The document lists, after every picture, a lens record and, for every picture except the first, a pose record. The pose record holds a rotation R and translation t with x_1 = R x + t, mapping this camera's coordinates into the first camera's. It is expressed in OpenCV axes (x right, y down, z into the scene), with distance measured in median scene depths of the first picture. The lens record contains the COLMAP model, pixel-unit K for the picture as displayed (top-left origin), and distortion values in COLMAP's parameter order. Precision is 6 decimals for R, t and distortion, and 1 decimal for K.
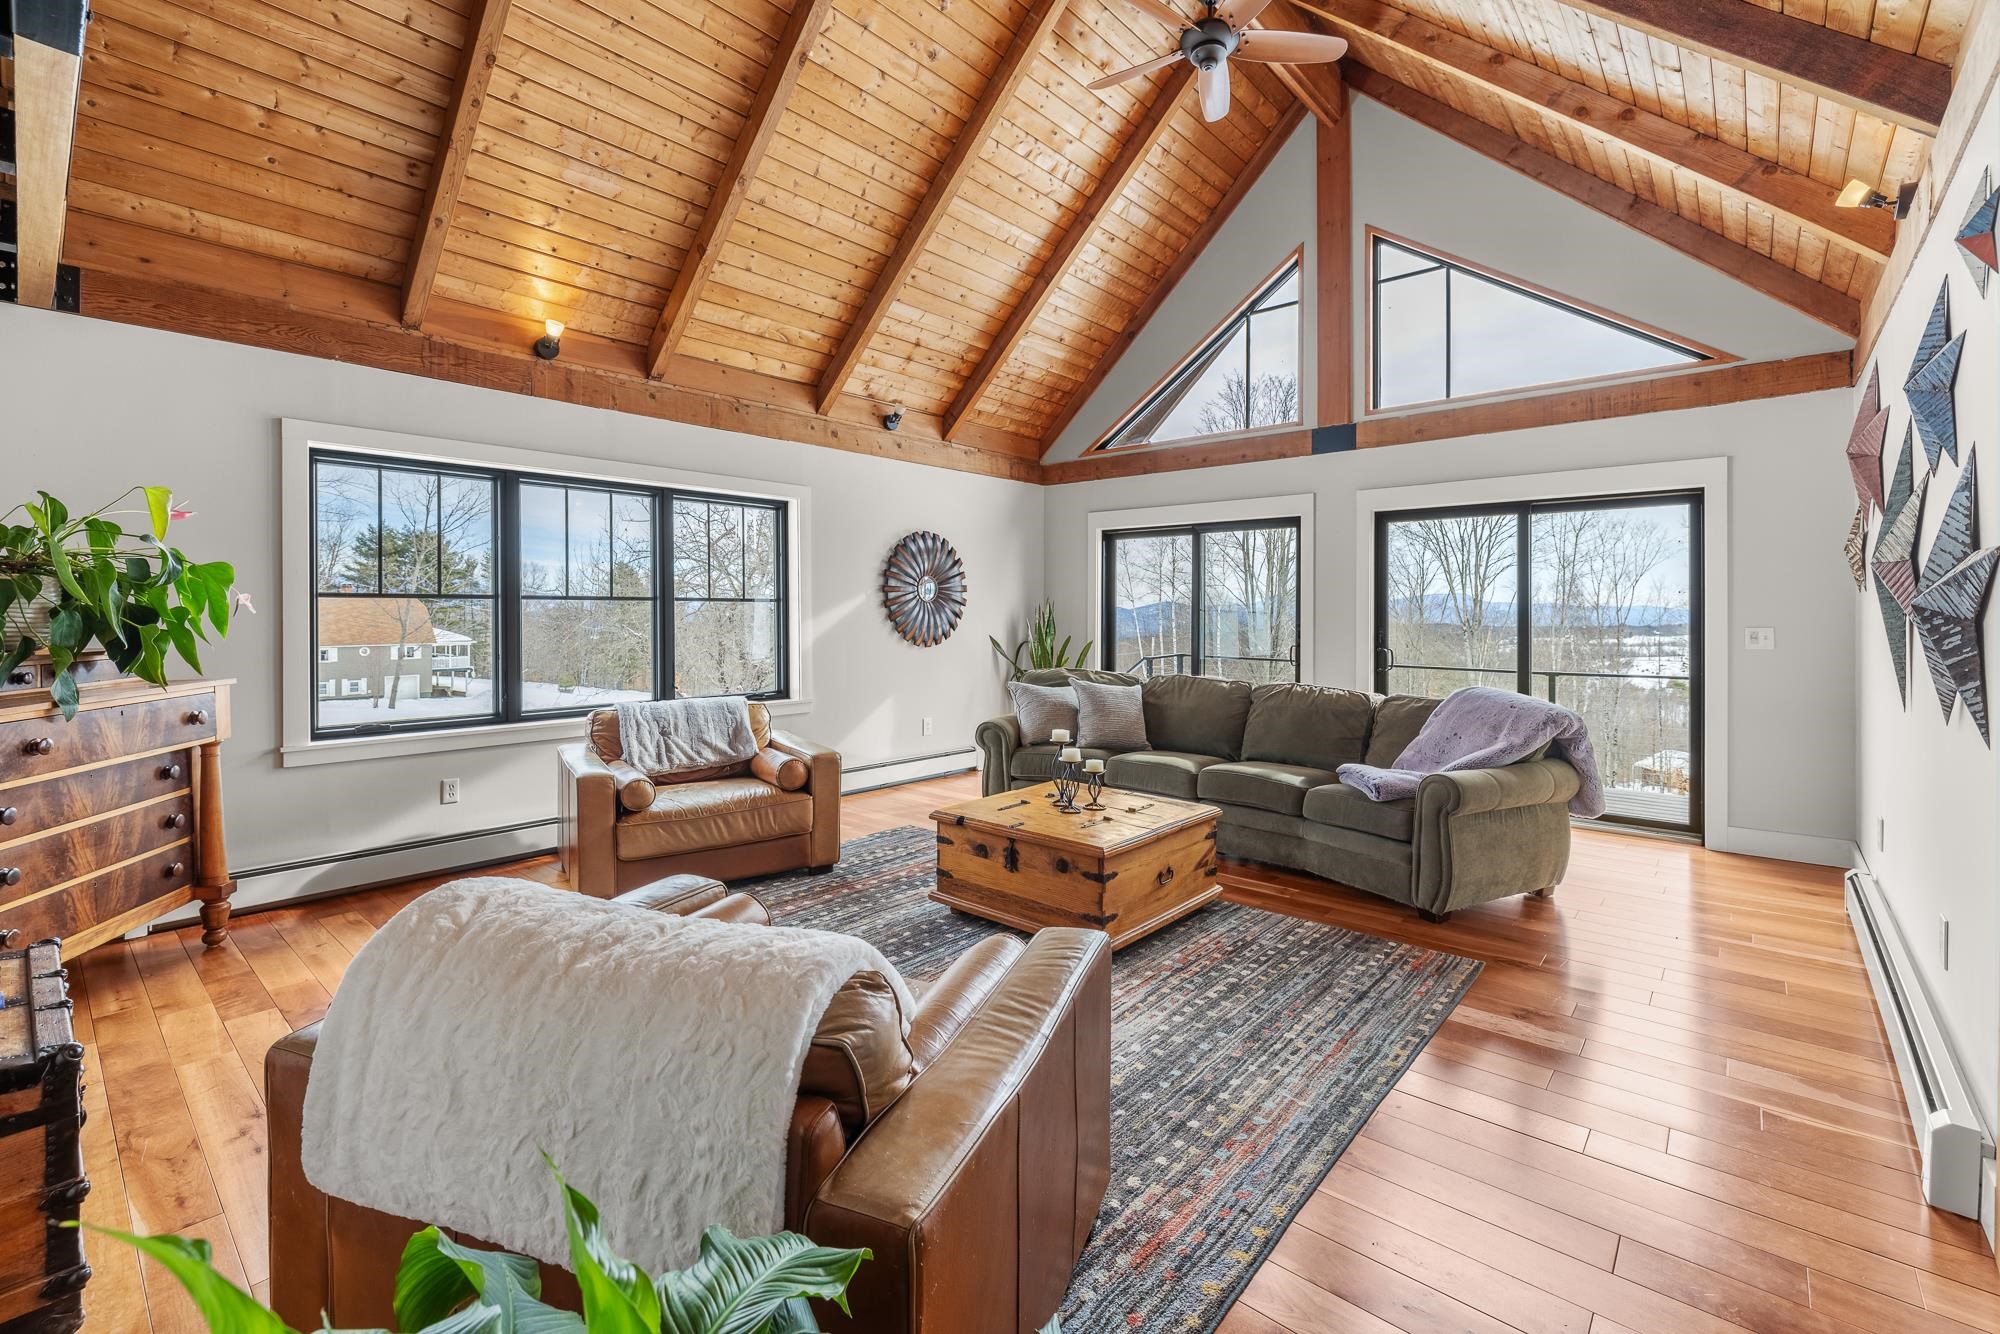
lens RADIAL K [[861.5, 0, 996.9], [0, 861.5, 613.4], [0, 0, 1]] dist [-0.001019, -0.000255]
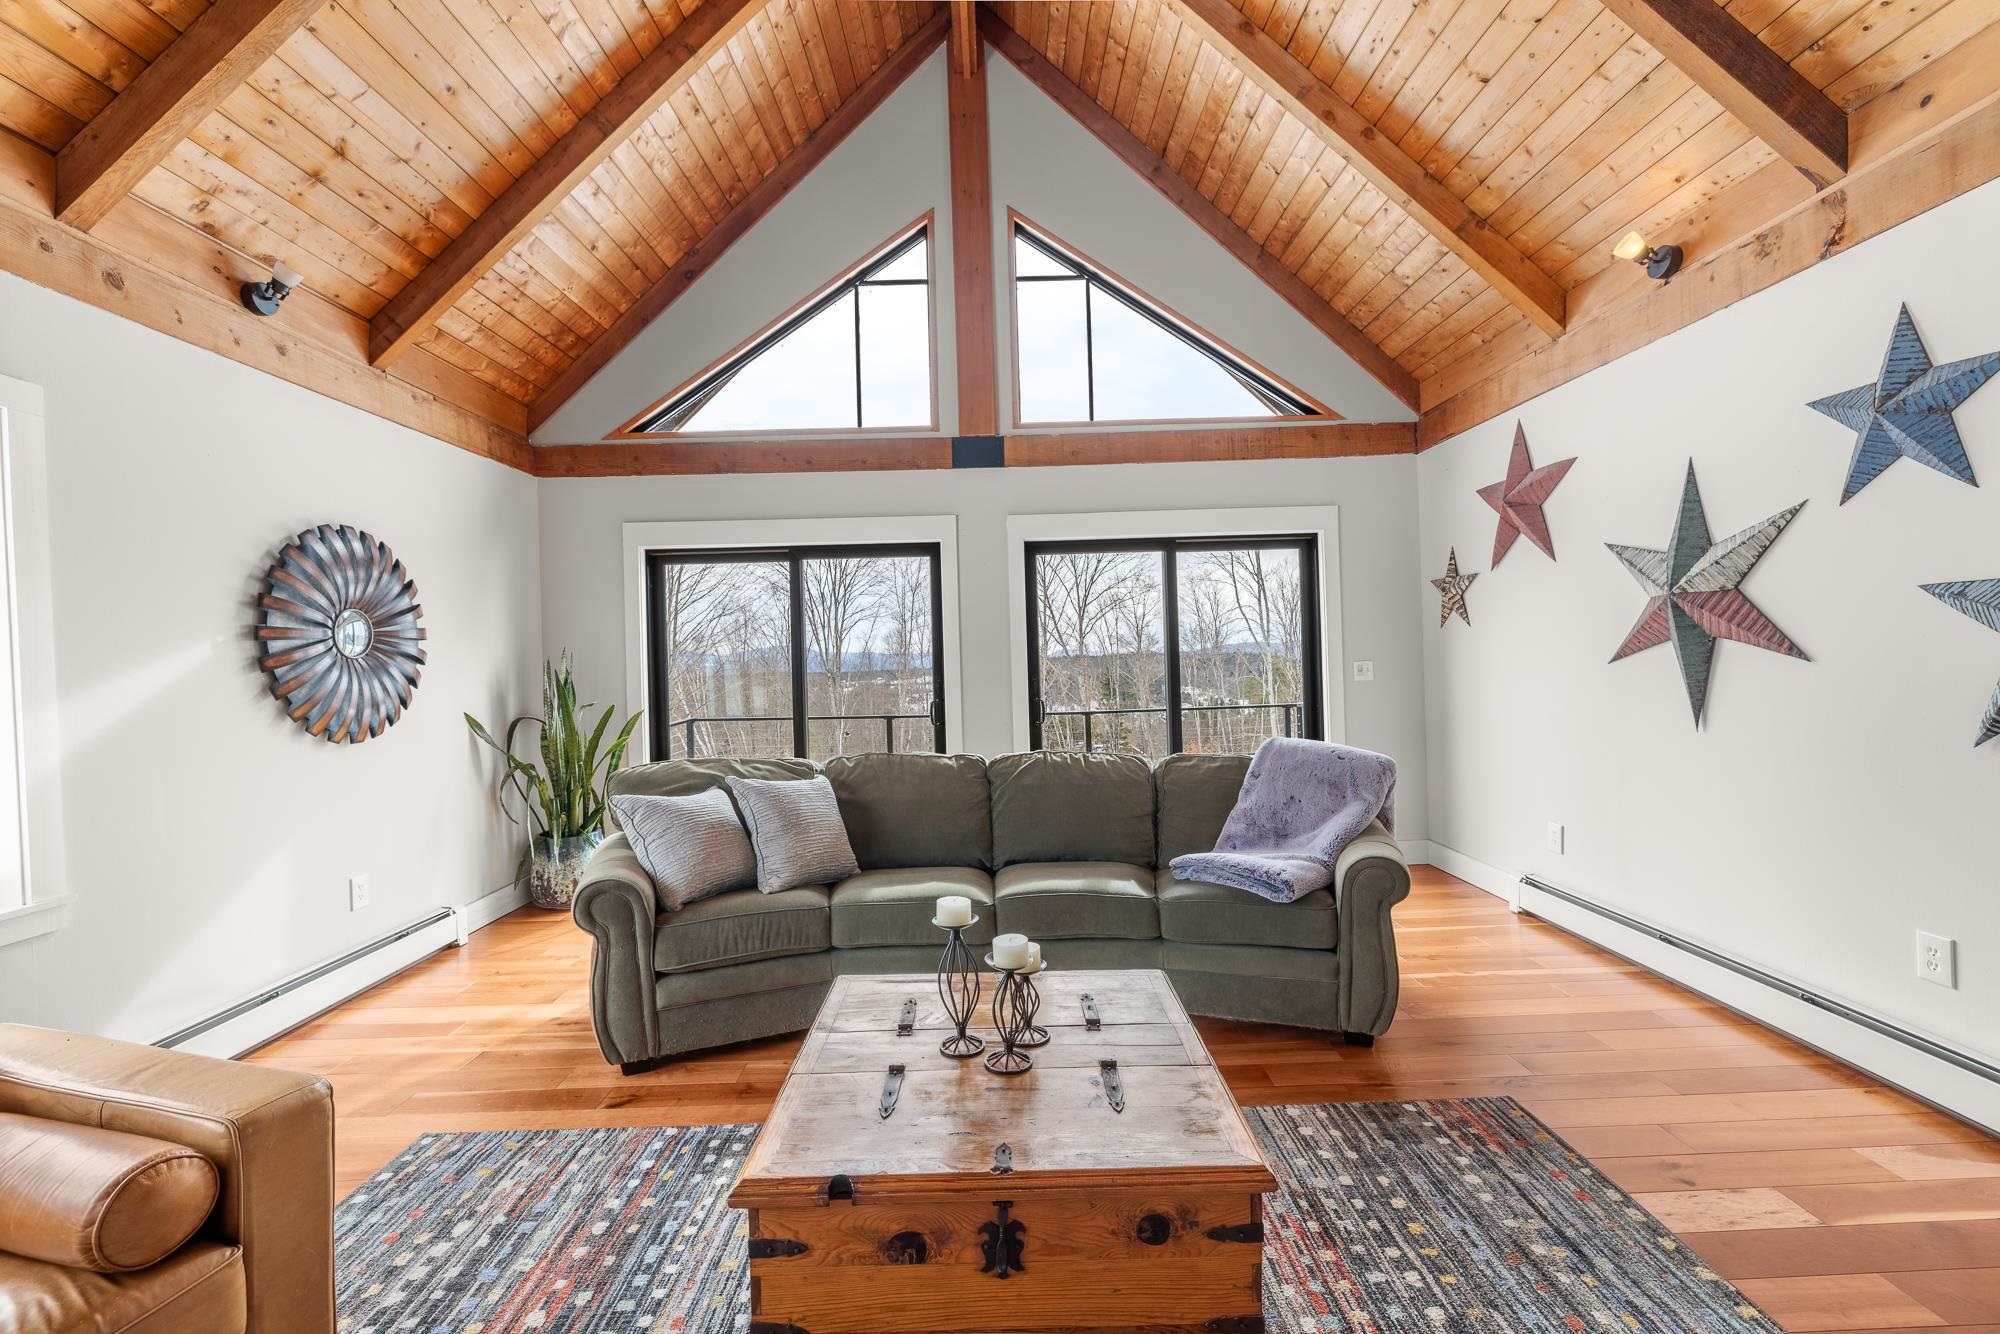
lens RADIAL K [[835.6, 0, 1003.3], [0, 835.6, 657.6], [0, 0, 1]] dist [-0.001629, -0.000234]
pose [[0.743856, -0.023047, 0.667942, -0.142084], [0.030039, 0.999548, 0.001036, -0.002561], [-0.667664, 0.019294, 0.744213, 0.391955]]
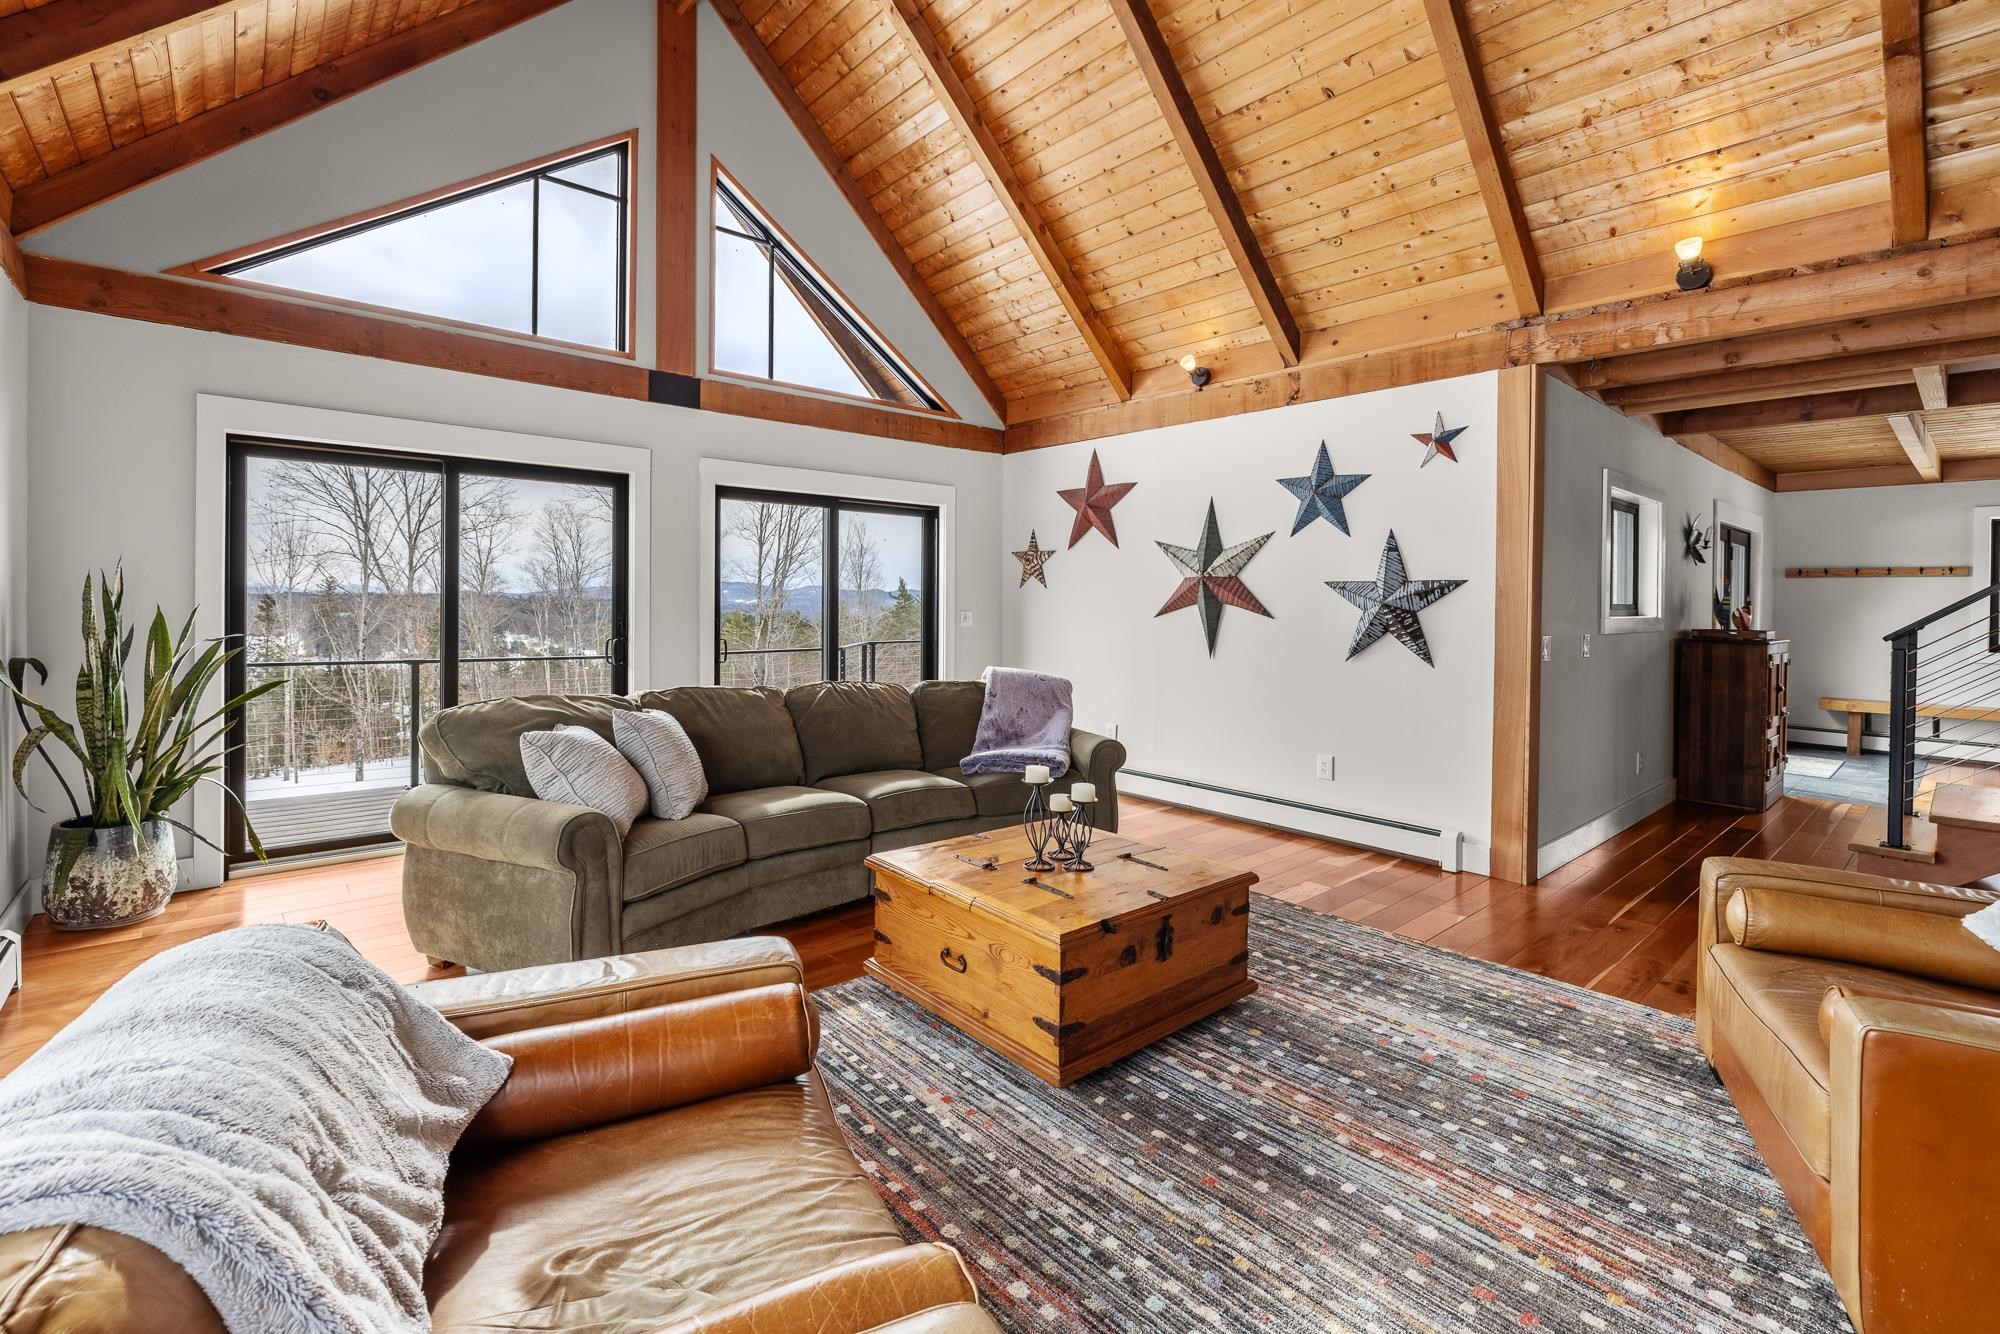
lens RADIAL K [[881.8, 0, 982.5], [0, 881.8, 603.5], [0, 0, 1]] dist [0.000029, -0.000023]
pose [[0.136383, -0.003632, 0.990650, -0.425382], [-0.011920, 0.999915, 0.005307, -0.003362], [-0.990584, -0.012532, 0.136328, 0.600499]]
